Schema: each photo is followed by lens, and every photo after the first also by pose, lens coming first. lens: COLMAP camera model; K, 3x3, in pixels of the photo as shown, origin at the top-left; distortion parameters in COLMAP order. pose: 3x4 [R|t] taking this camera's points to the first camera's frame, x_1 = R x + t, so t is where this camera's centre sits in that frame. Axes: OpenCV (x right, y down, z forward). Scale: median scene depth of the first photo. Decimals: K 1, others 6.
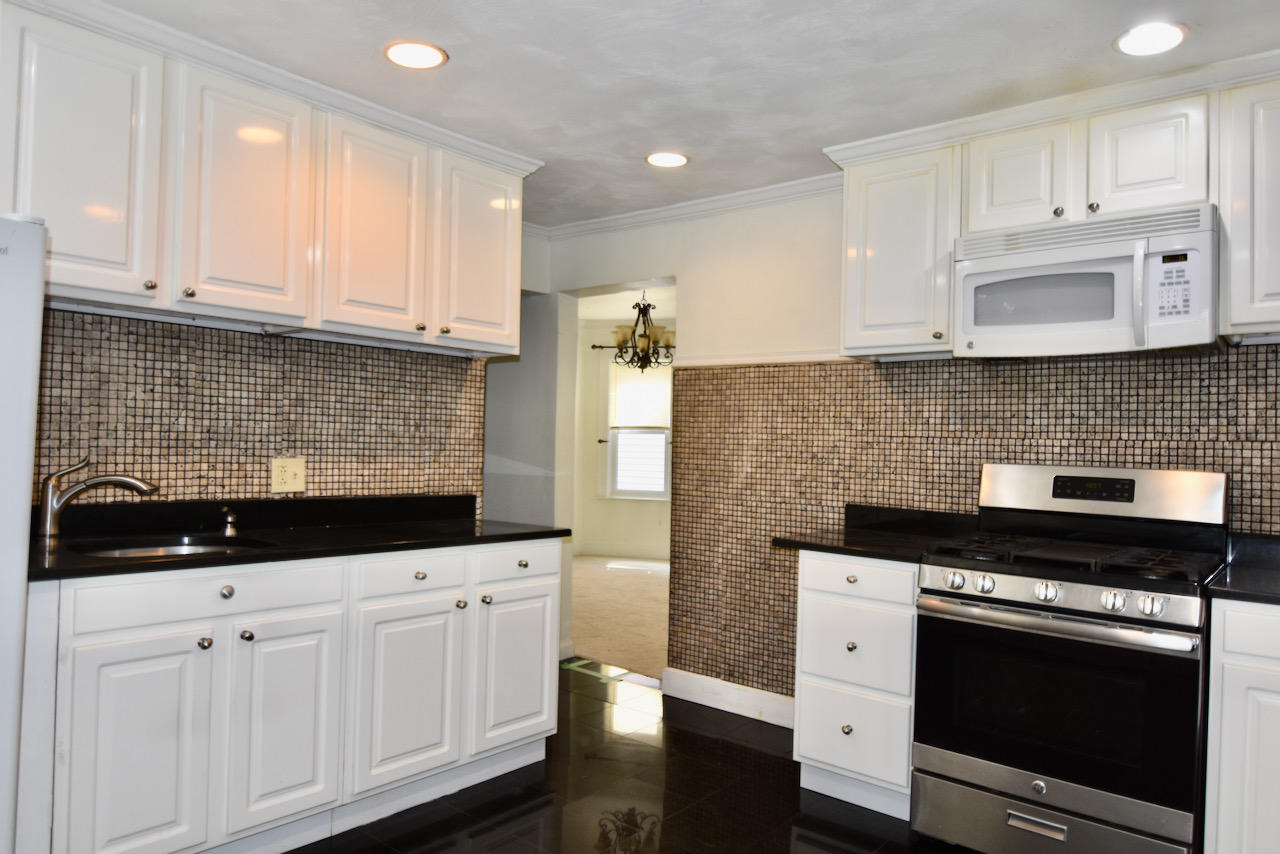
lens RADIAL K [[845.6, 0, 633.1], [0, 845.6, 430.2], [0, 0, 1]] dist [-0.004676, -0.016383]
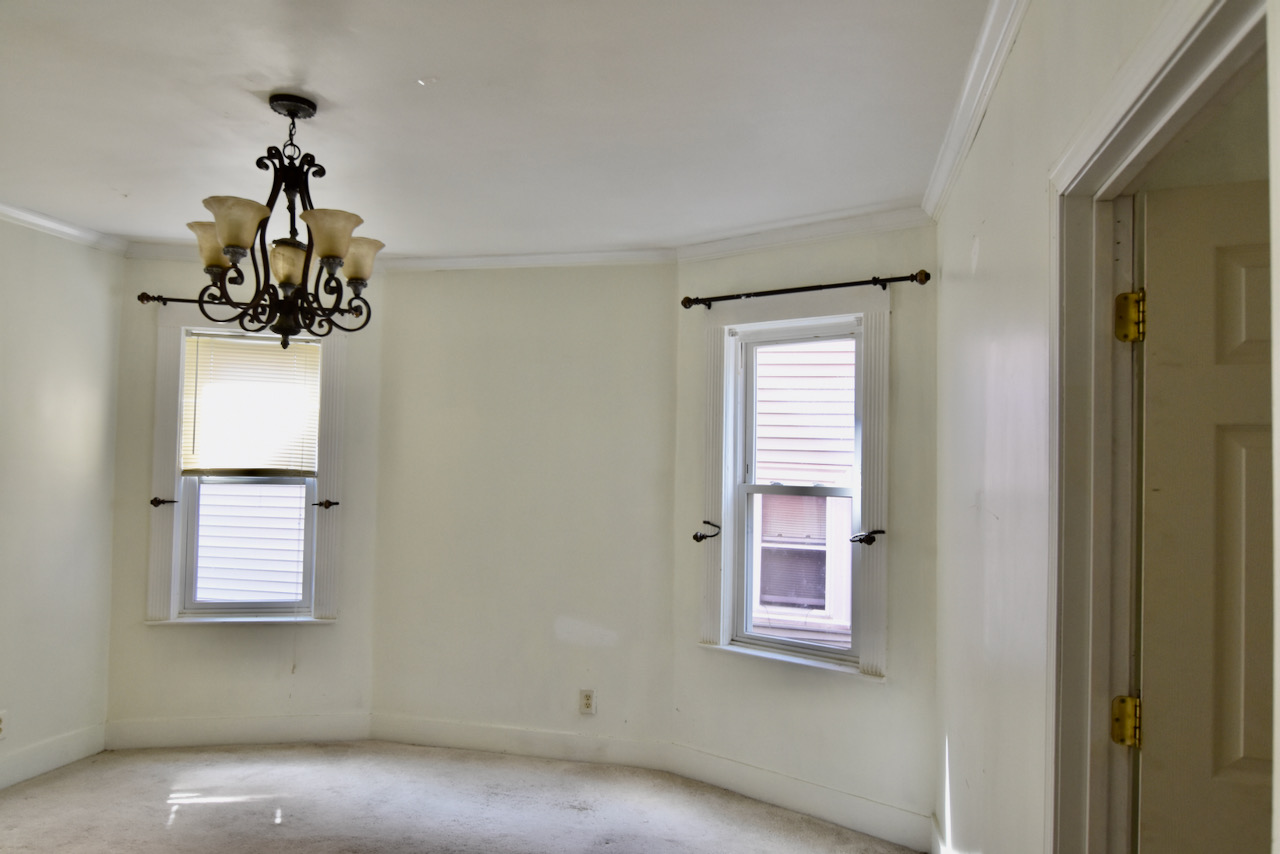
lens RADIAL K [[845.6, 0, 641.2], [0, 845.6, 427.9], [0, 0, 1]] dist [-0.004676, -0.016383]
pose [[0.890666, 0.013402, 0.454461, -0.030640], [-0.006027, 0.999826, -0.017674, -0.052090], [-0.454619, 0.013003, 0.890591, 1.143226]]
